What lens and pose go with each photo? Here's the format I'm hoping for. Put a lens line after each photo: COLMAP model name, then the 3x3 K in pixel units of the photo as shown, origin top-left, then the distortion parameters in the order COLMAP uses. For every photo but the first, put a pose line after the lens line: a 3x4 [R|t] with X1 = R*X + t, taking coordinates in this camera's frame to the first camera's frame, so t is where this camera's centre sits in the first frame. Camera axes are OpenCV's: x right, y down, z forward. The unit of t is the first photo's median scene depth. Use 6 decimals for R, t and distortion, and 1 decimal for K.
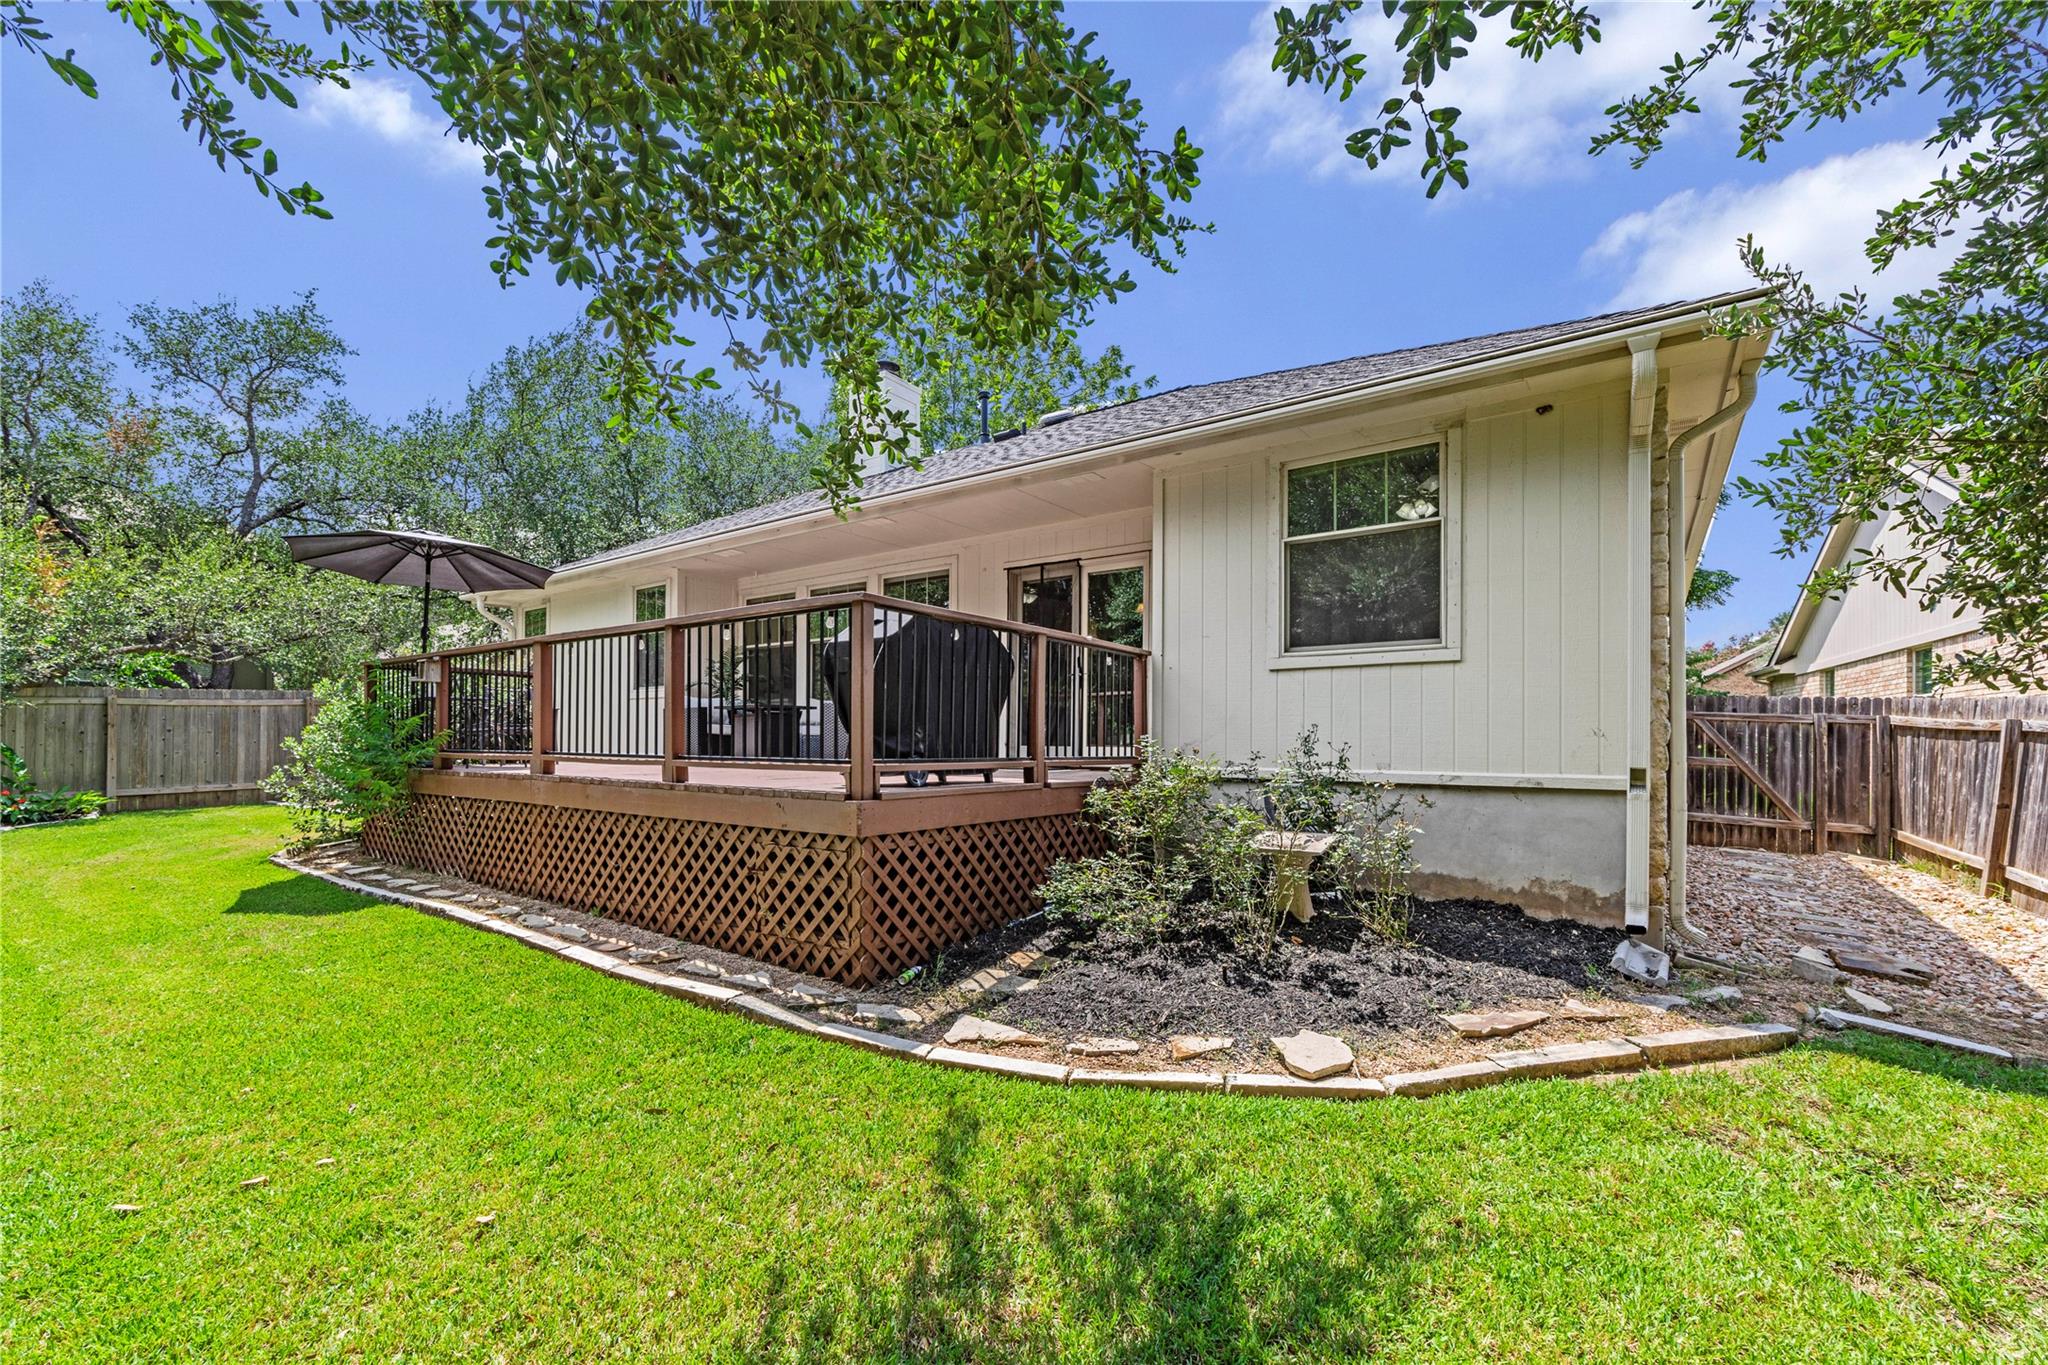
lens RADIAL K [[843.7, 0, 1022.0], [0, 843.7, 740.7], [0, 0, 1]] dist [0.001080, 0.000005]
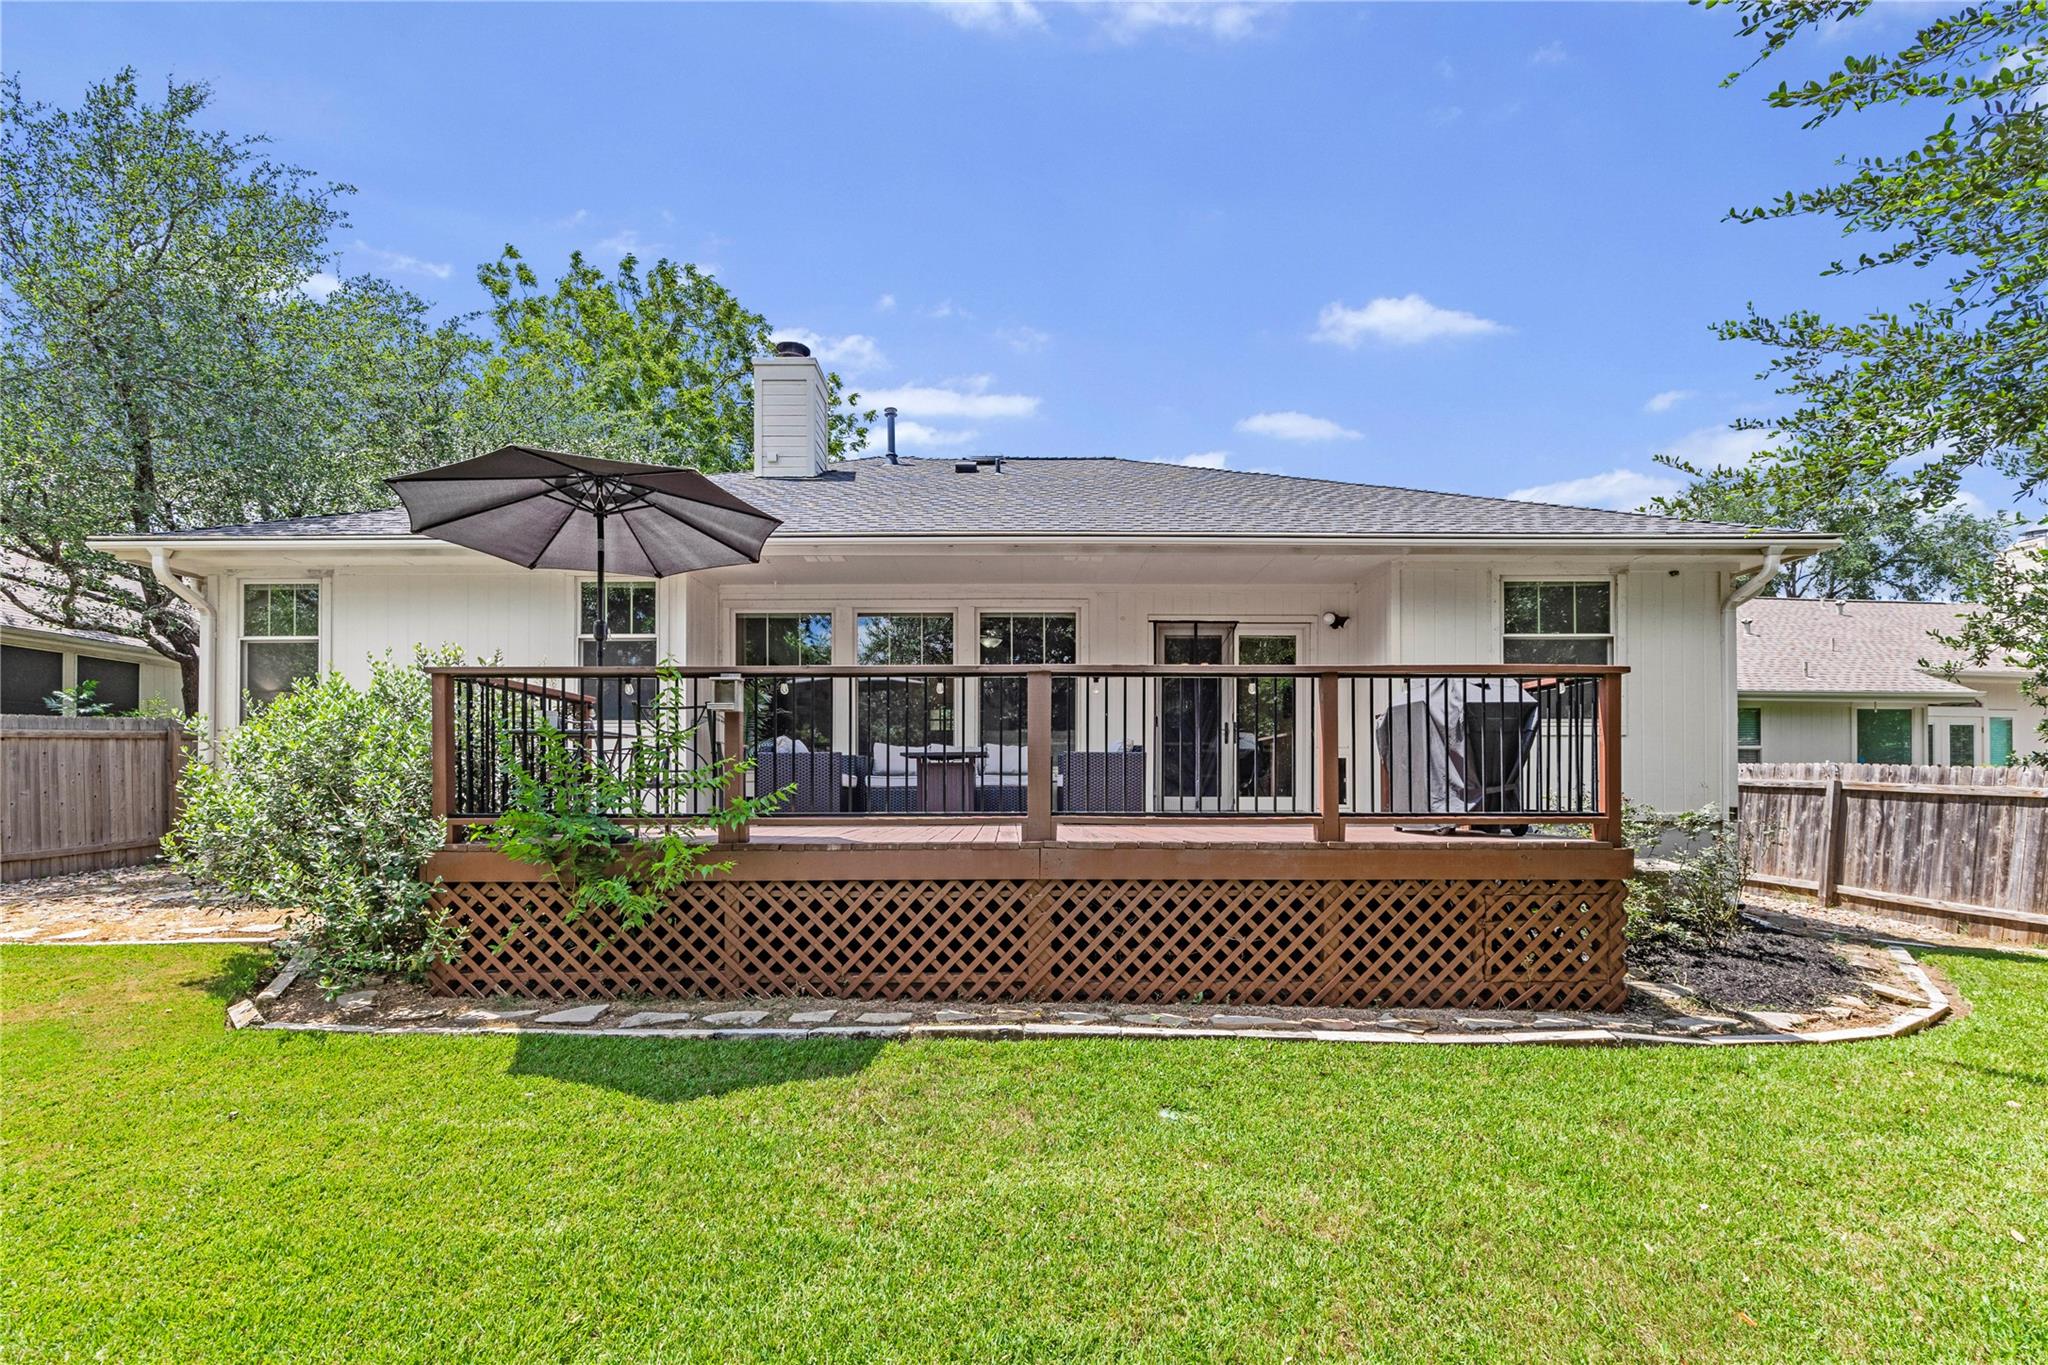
lens RADIAL K [[854.4, 0, 1022.7], [0, 854.4, 771.8], [0, 0, 1]] dist [0.001220, -0.005096]
pose [[0.818415, -0.000414, 0.574627, -1.417893], [0.004739, 0.999971, -0.006030, -0.030527], [-0.574608, 0.007658, 0.818393, 0.470394]]
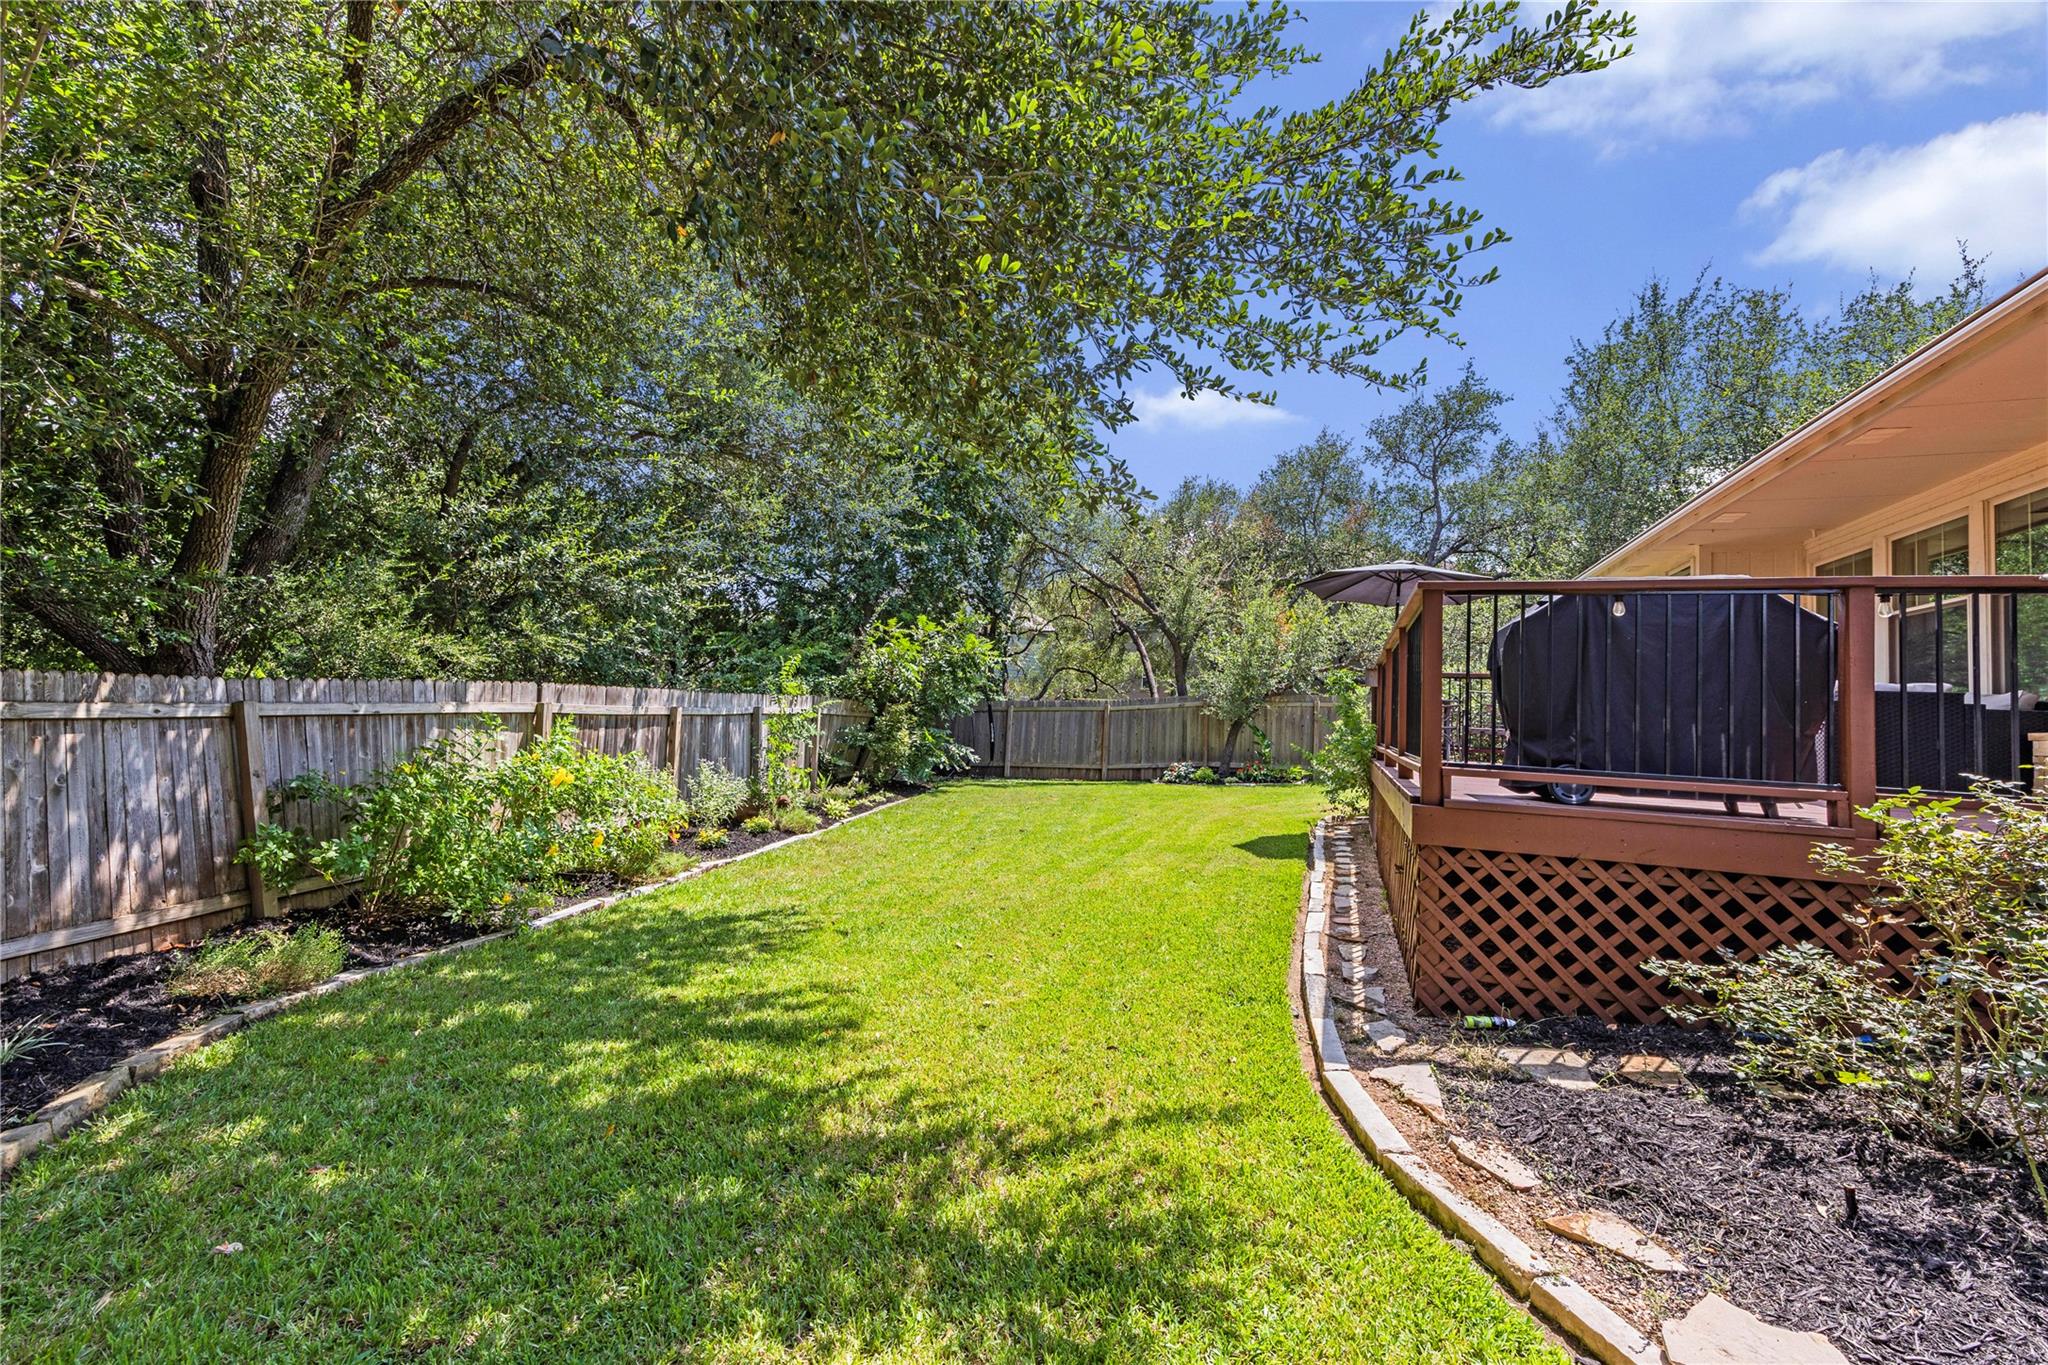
lens RADIAL K [[837.5, 0, 1005.6], [0, 837.5, 685.2], [0, 0, 1]] dist [0.001209, -0.000111]
pose [[0.277398, -0.022817, -0.960484, 0.527731], [-0.044797, 0.998323, -0.036654, -0.006550], [0.959710, 0.053195, 0.275910, 0.280108]]
